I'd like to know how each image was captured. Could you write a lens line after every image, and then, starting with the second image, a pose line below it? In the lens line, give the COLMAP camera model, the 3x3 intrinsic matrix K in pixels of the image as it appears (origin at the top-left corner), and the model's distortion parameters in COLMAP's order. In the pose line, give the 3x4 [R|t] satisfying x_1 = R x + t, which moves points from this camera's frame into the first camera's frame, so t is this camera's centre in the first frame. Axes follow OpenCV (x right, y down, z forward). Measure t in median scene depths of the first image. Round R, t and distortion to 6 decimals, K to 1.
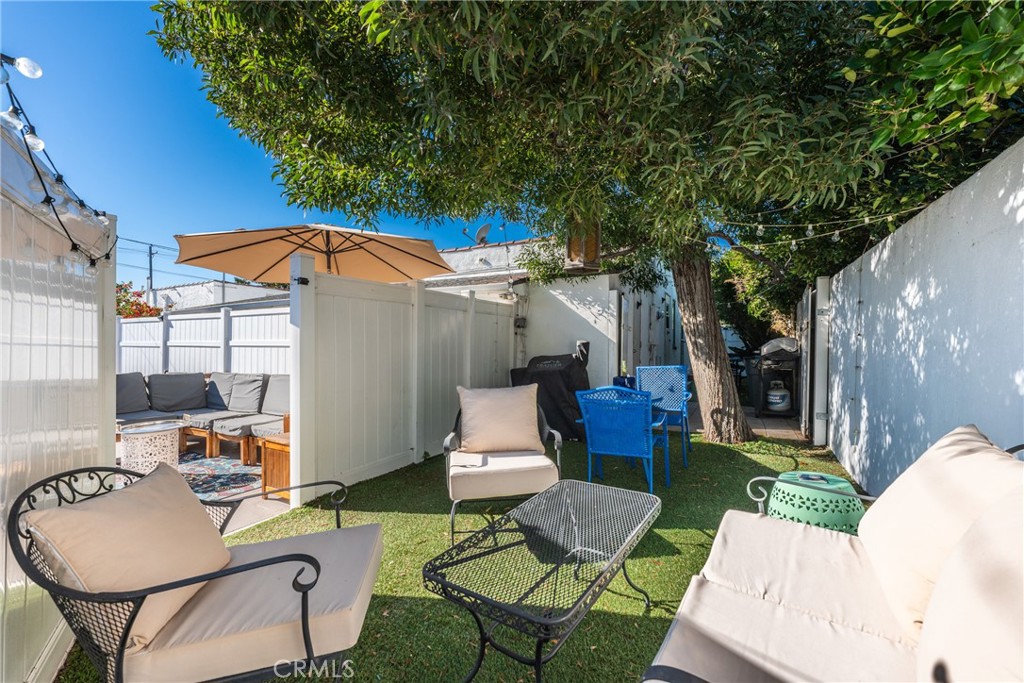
lens RADIAL K [[407.9, 0, 511.4], [0, 407.9, 343.3], [0, 0, 1]] dist [-0.001894, -0.000034]
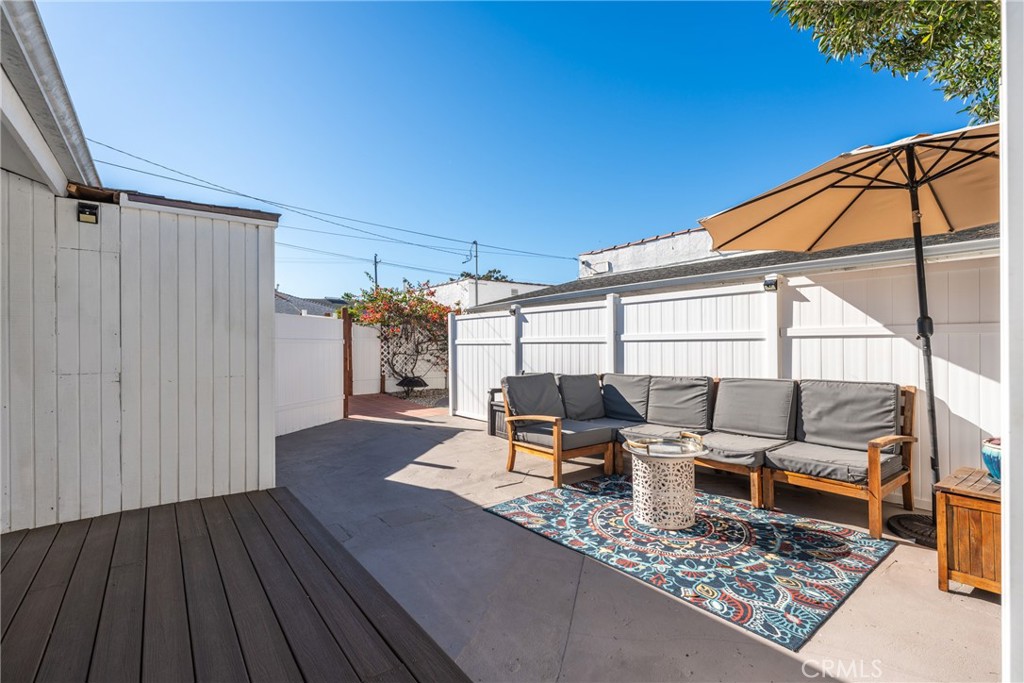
lens RADIAL K [[461.2, 0, 512.7], [0, 461.2, 340.1], [0, 0, 1]] dist [-0.014480, -0.000260]
pose [[0.918088, -0.018537, -0.395943, -0.550269], [0.018458, 0.999822, -0.004011, 0.005104], [0.395947, -0.003626, 0.918266, 0.086298]]
